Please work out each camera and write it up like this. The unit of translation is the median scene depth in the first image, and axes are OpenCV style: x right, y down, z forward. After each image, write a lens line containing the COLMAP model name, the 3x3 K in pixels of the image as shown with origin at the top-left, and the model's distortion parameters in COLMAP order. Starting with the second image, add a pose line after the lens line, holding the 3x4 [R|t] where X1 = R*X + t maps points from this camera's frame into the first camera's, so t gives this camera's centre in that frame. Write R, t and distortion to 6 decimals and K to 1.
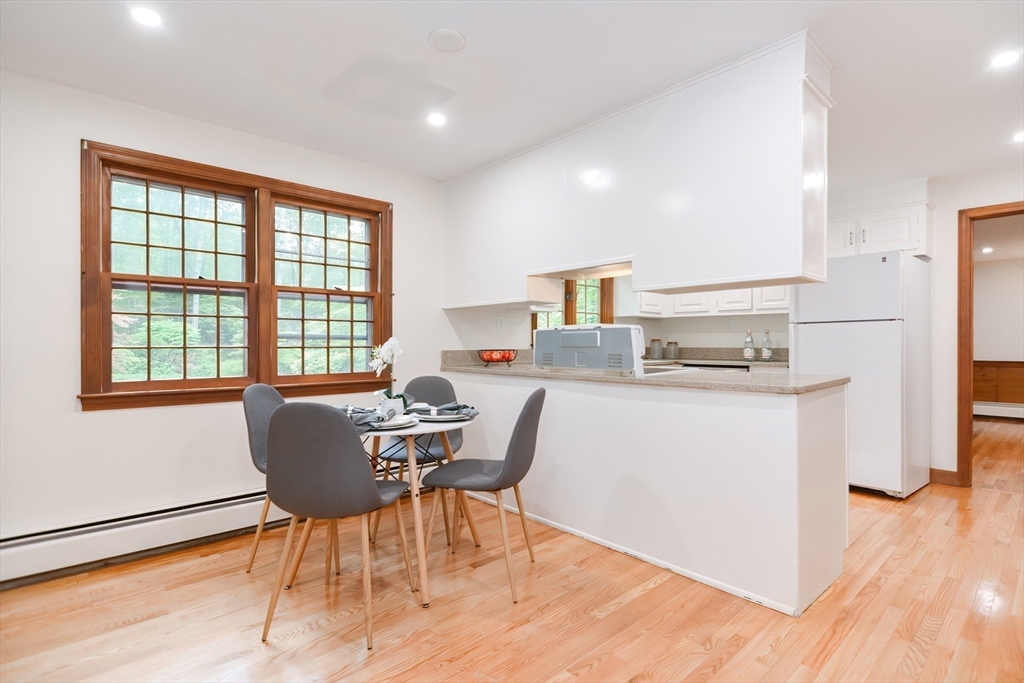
lens RADIAL K [[500.7, 0, 515.2], [0, 500.7, 339.7], [0, 0, 1]] dist [0.009431, -0.008713]
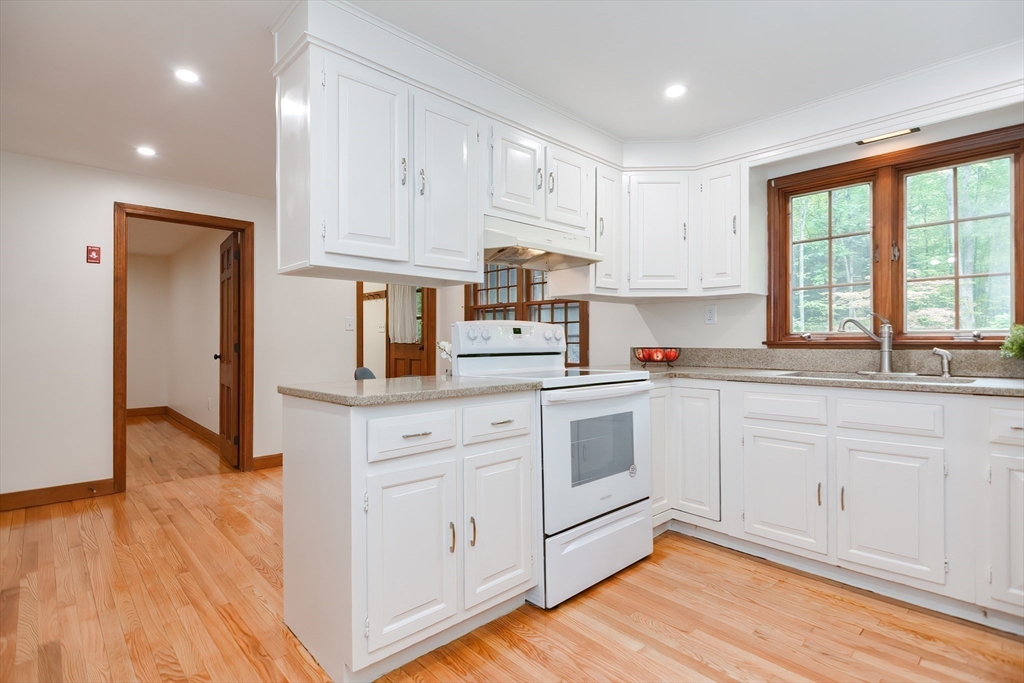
lens RADIAL K [[500.7, 0, 521.4], [0, 500.7, 339.0], [0, 0, 1]] dist [0.009431, -0.008713]
pose [[0.026562, -0.002317, -0.999644, 0.945716], [0.006681, 0.999975, -0.002141, 0.006375], [0.999625, -0.006622, 0.026577, 0.878813]]
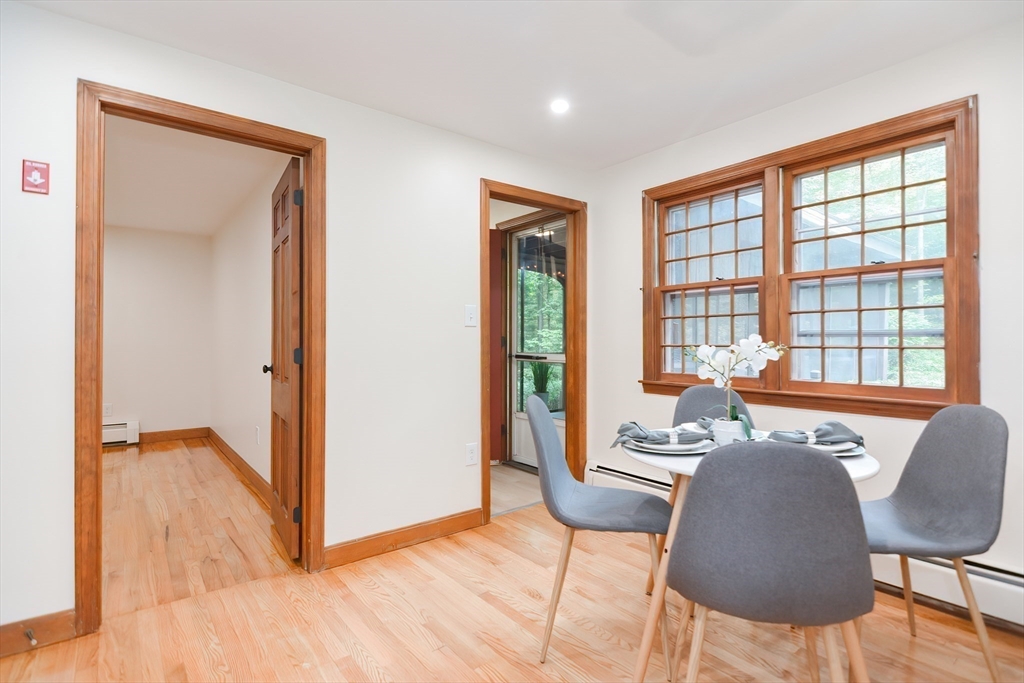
lens RADIAL K [[500.7, 0, 511.0], [0, 500.7, 338.5], [0, 0, 1]] dist [0.009431, -0.008713]
pose [[-0.078756, -0.006296, -0.996874, 0.393776], [0.007521, 0.999948, -0.006910, 0.003158], [0.996866, -0.008042, -0.078704, 0.577404]]
